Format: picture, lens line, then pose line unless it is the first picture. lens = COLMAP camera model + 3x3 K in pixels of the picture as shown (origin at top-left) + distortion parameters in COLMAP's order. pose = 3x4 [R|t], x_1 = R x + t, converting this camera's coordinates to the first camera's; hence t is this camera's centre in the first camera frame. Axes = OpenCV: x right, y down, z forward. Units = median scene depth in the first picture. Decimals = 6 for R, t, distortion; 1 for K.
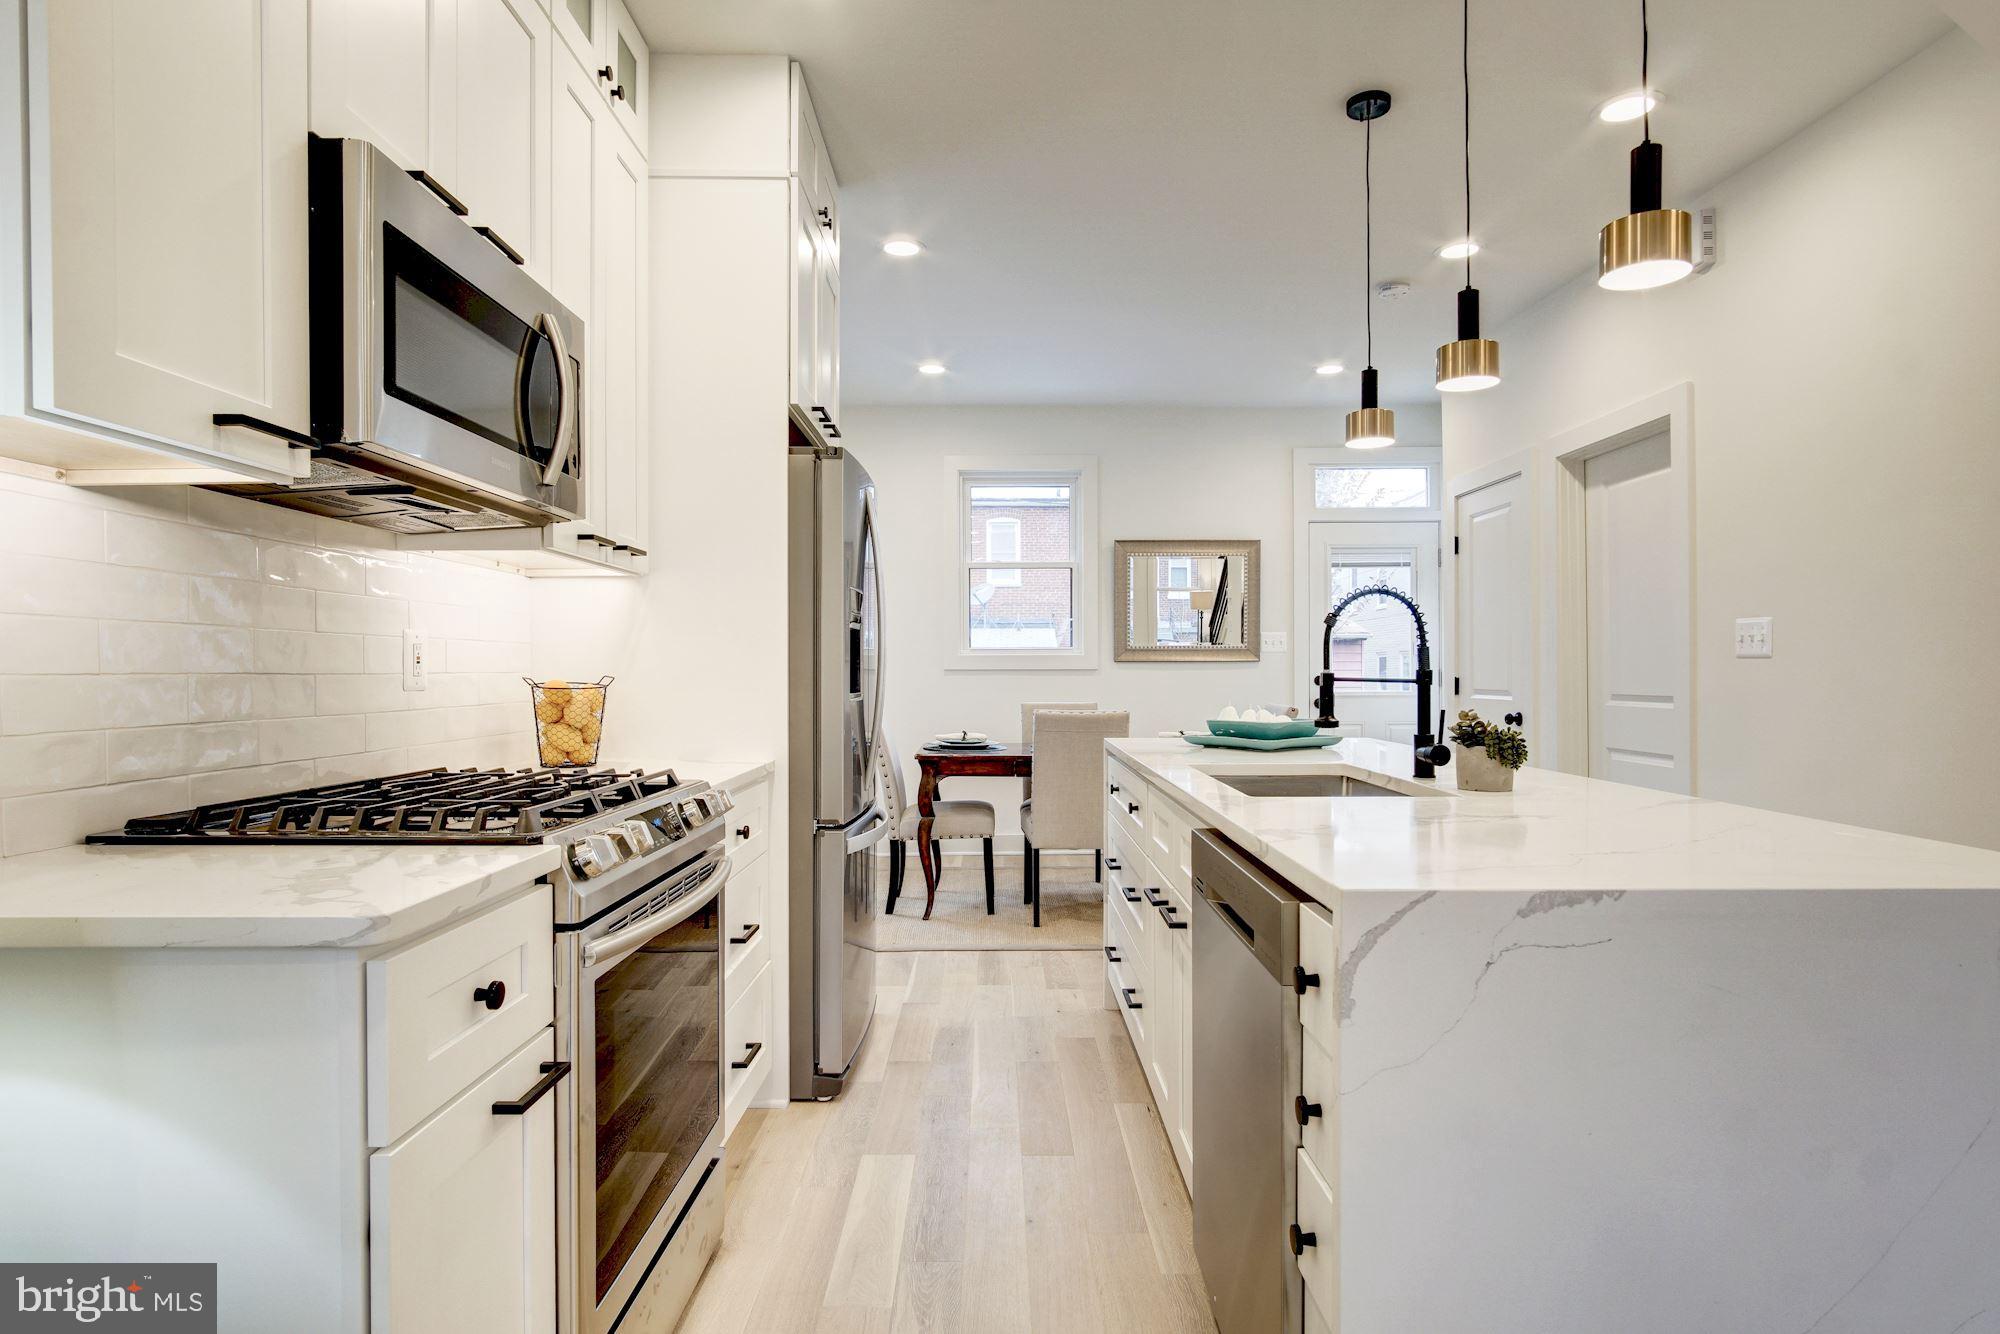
lens RADIAL K [[1058.8, 0, 999.7], [0, 1058.8, 670.3], [0, 0, 1]] dist [-0.014048, 0.005387]
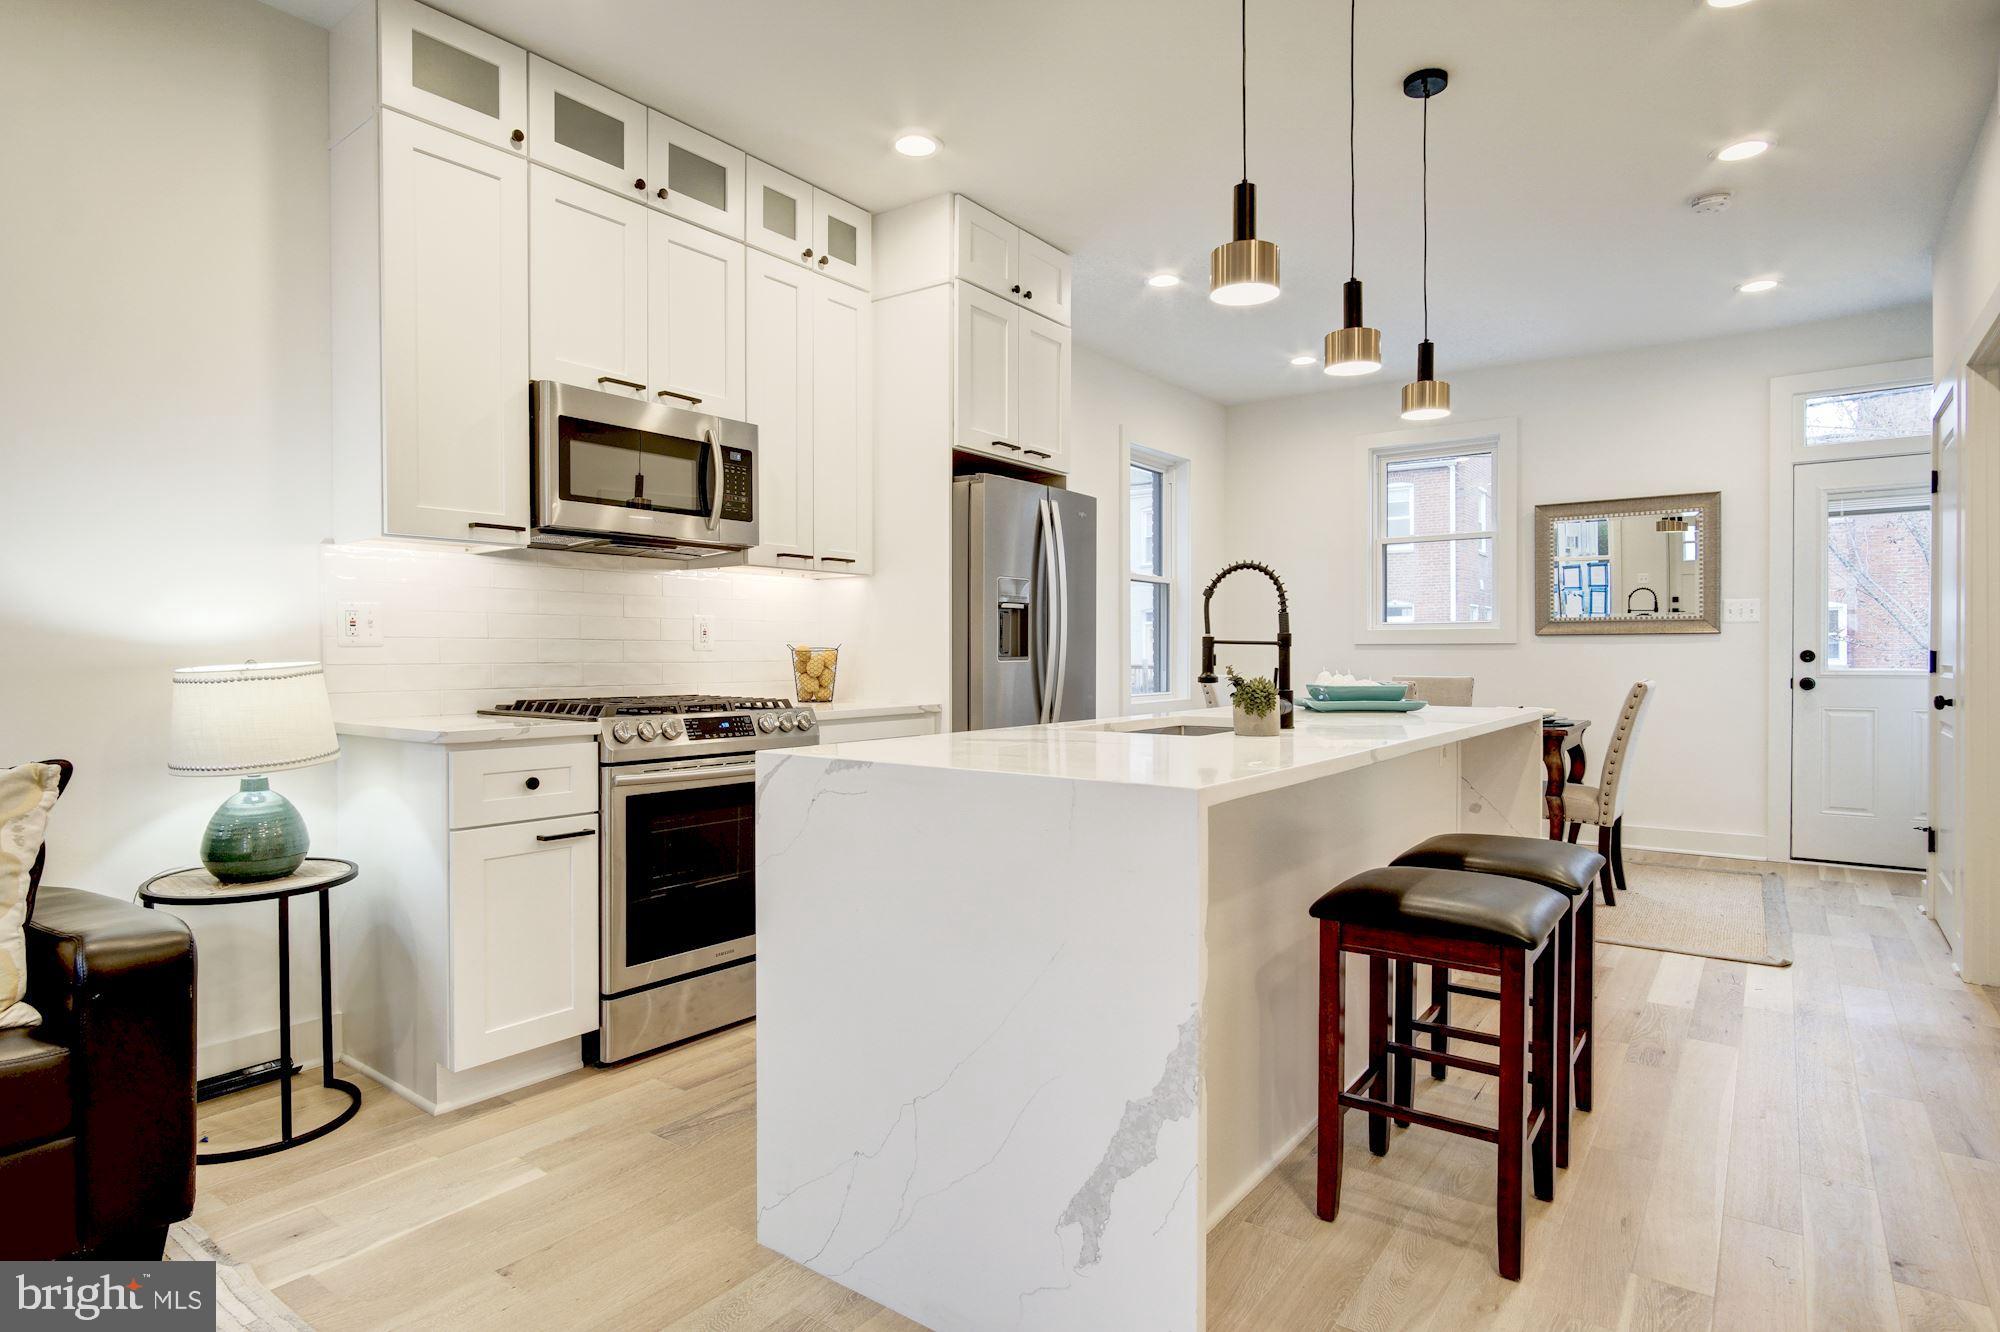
lens RADIAL K [[1058.8, 0, 1010.2], [0, 1058.8, 667.6], [0, 0, 1]] dist [-0.014048, 0.005387]
pose [[0.805913, 0.009237, -0.591962, 0.750616], [-0.000217, 0.999883, 0.015307, 0.017318], [0.592034, -0.012208, 0.805821, -0.077405]]
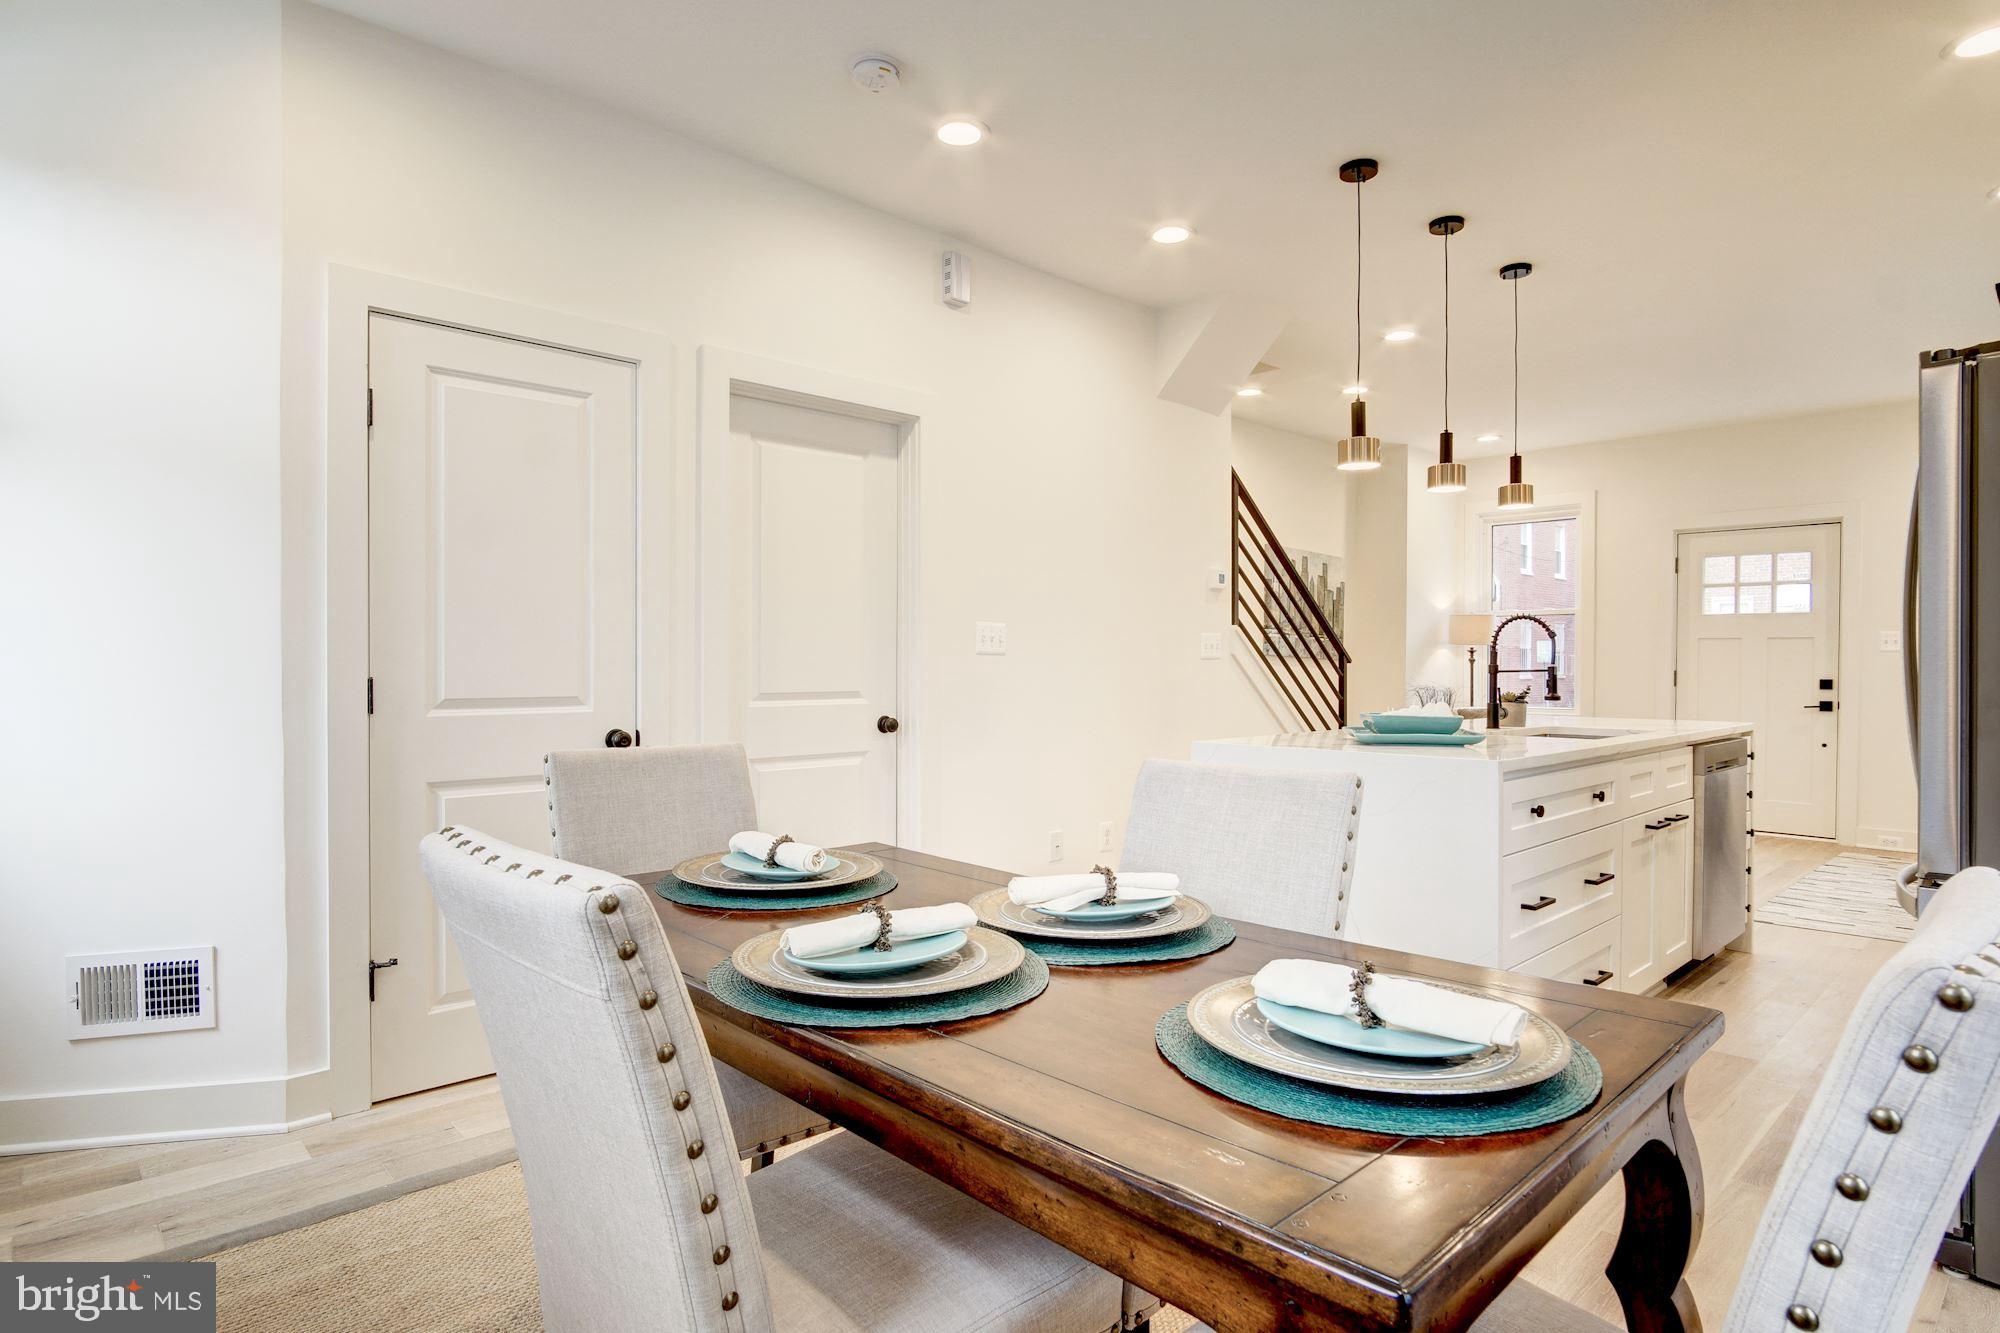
lens RADIAL K [[1058.8, 0, 1015.3], [0, 1058.8, 666.8], [0, 0, 1]] dist [-0.014048, 0.005387]
pose [[-0.681929, -0.001724, 0.731417, -0.278649], [-0.001617, 0.999998, 0.000850, 0.002371], [-0.731417, -0.000603, -0.681930, 2.435638]]
